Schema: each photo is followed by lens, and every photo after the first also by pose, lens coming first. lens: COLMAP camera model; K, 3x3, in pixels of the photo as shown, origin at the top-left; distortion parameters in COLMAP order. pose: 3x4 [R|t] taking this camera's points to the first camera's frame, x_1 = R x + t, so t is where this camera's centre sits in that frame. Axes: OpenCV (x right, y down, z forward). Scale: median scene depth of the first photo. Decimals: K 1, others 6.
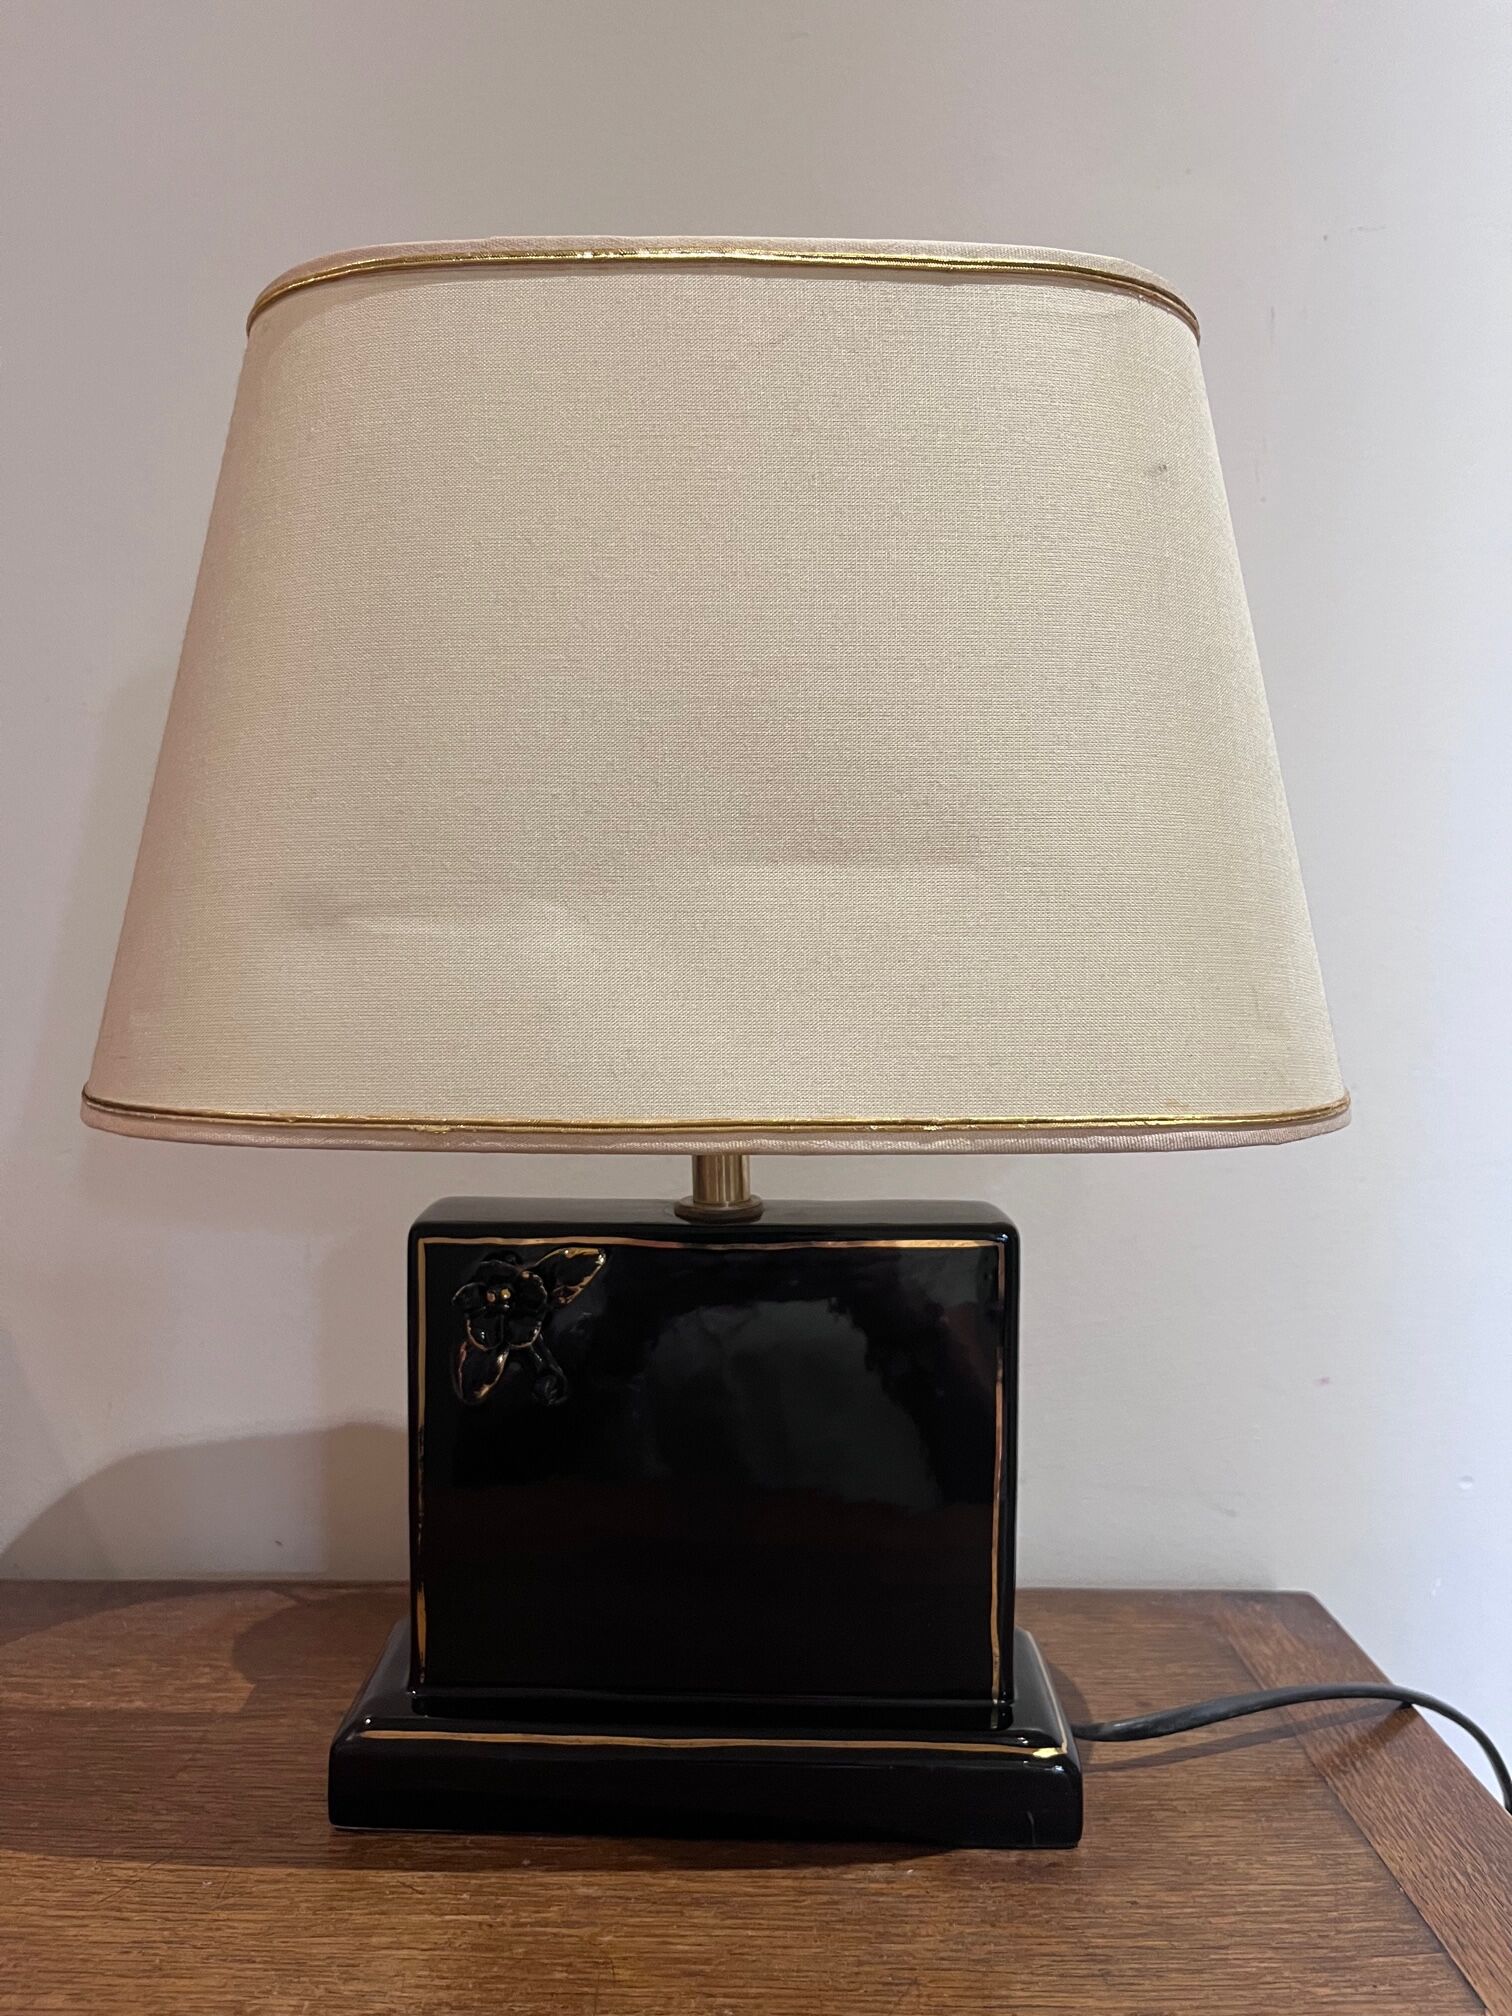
lens RADIAL K [[1530.1, 0, 756.0], [0, 1530.1, 1008.0], [0, 0, 1]] dist [0.087190, -0.148735]
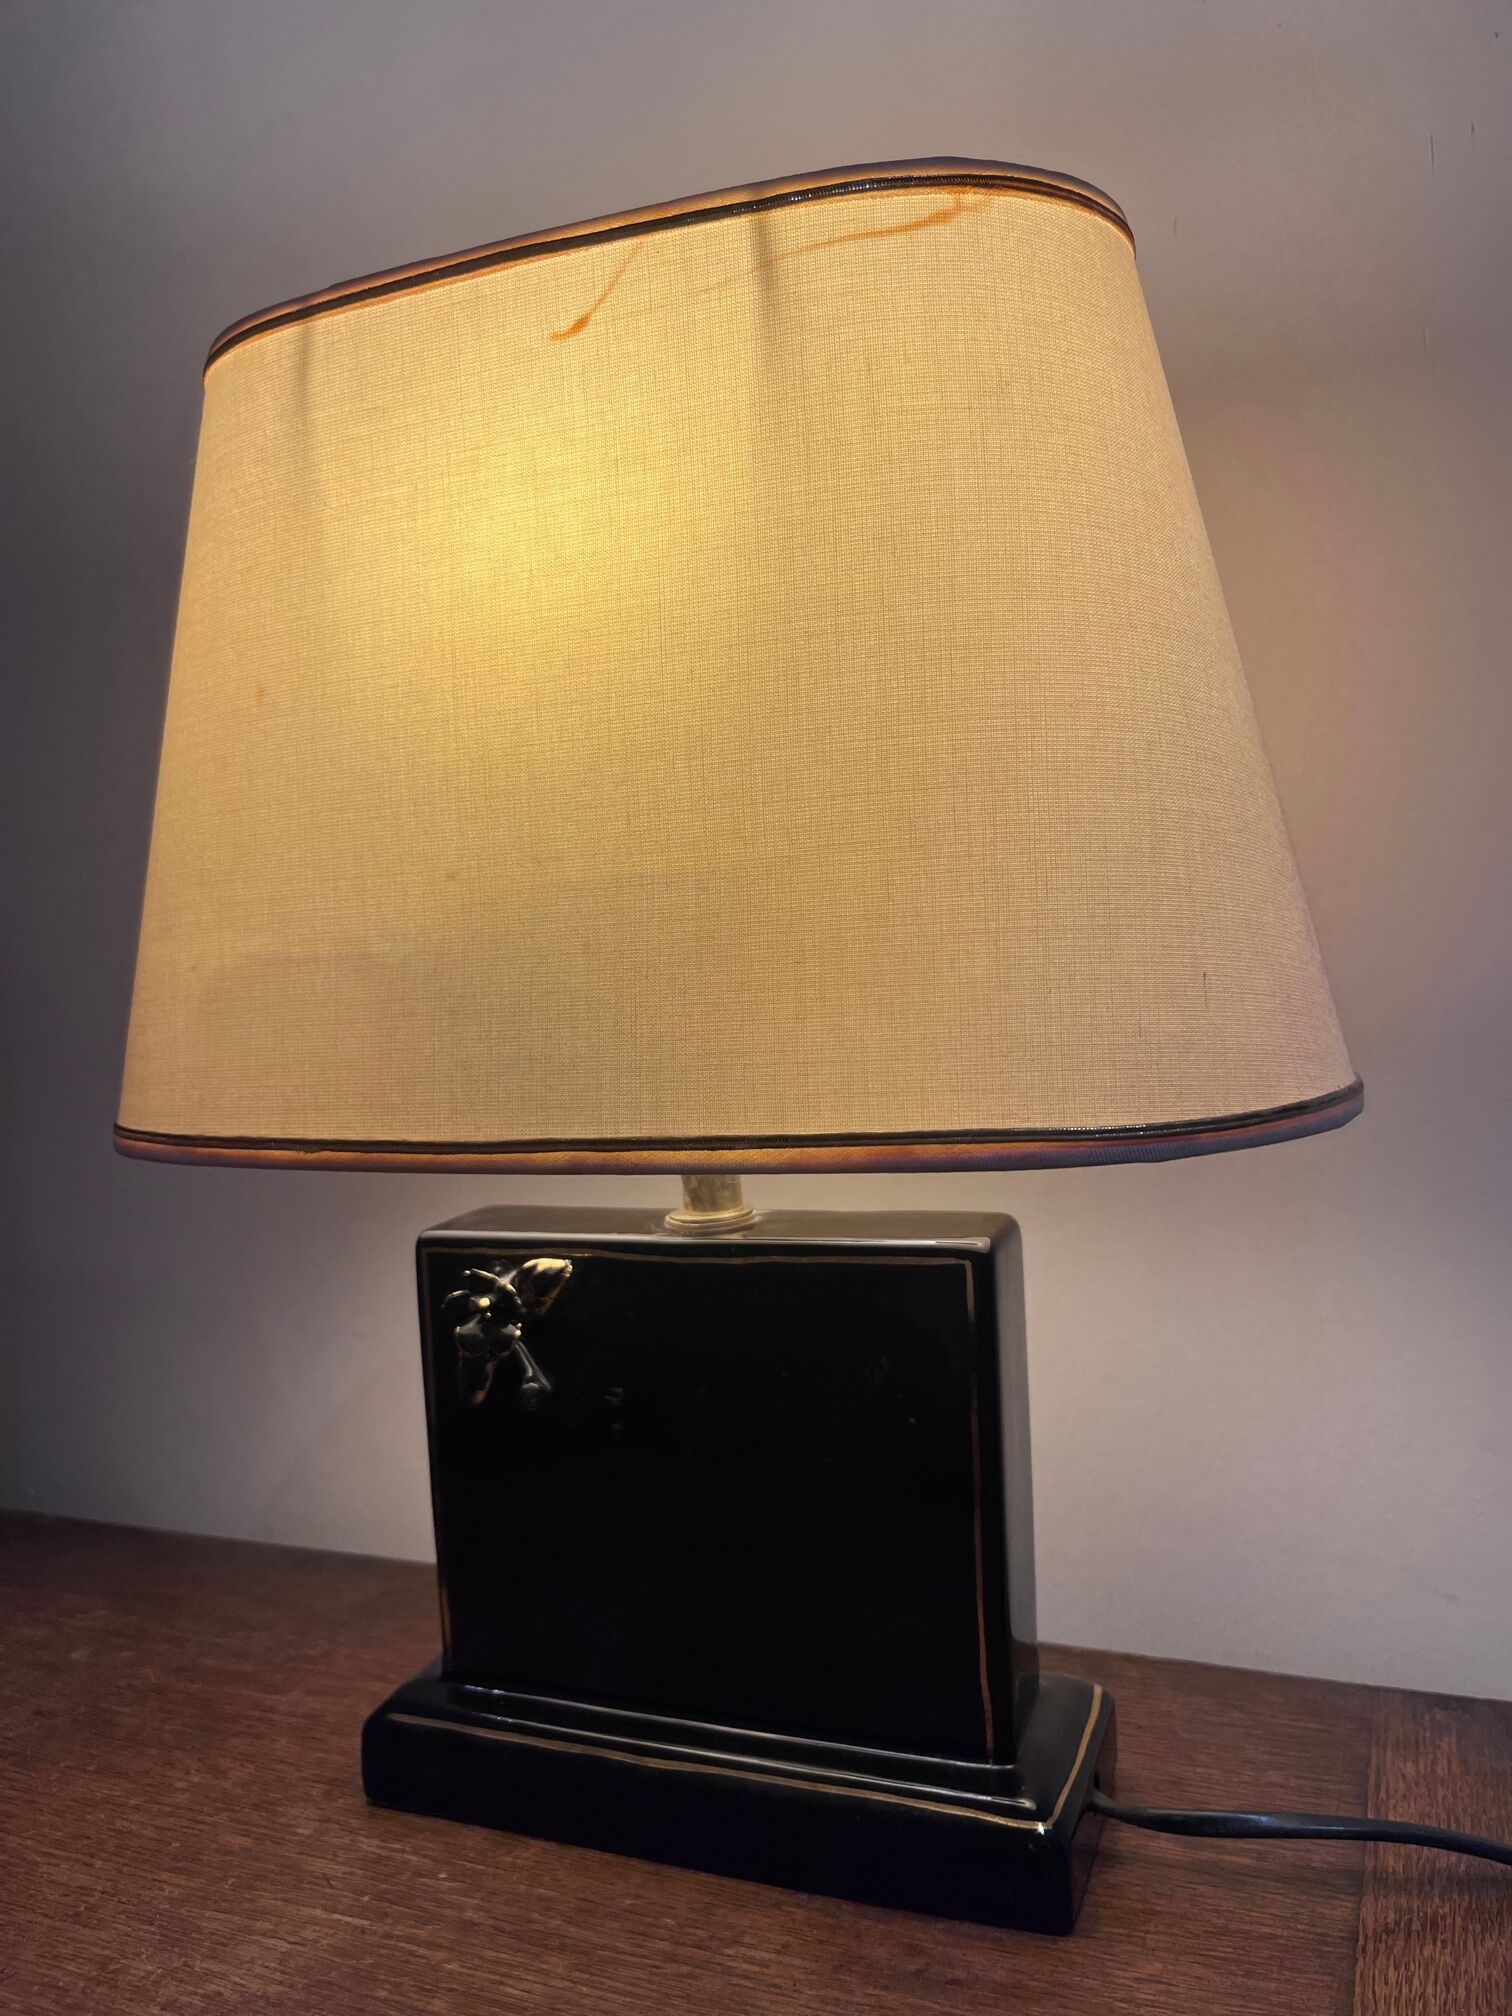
lens RADIAL K [[1530.1, 0, 756.0], [0, 1530.1, 1008.0], [0, 0, 1]] dist [0.087190, -0.148735]
pose [[0.926006, -0.036429, -0.375747, 0.458321], [0.039523, 0.999219, 0.000527, -0.004905], [0.375434, -0.015339, 0.926722, 0.158617]]
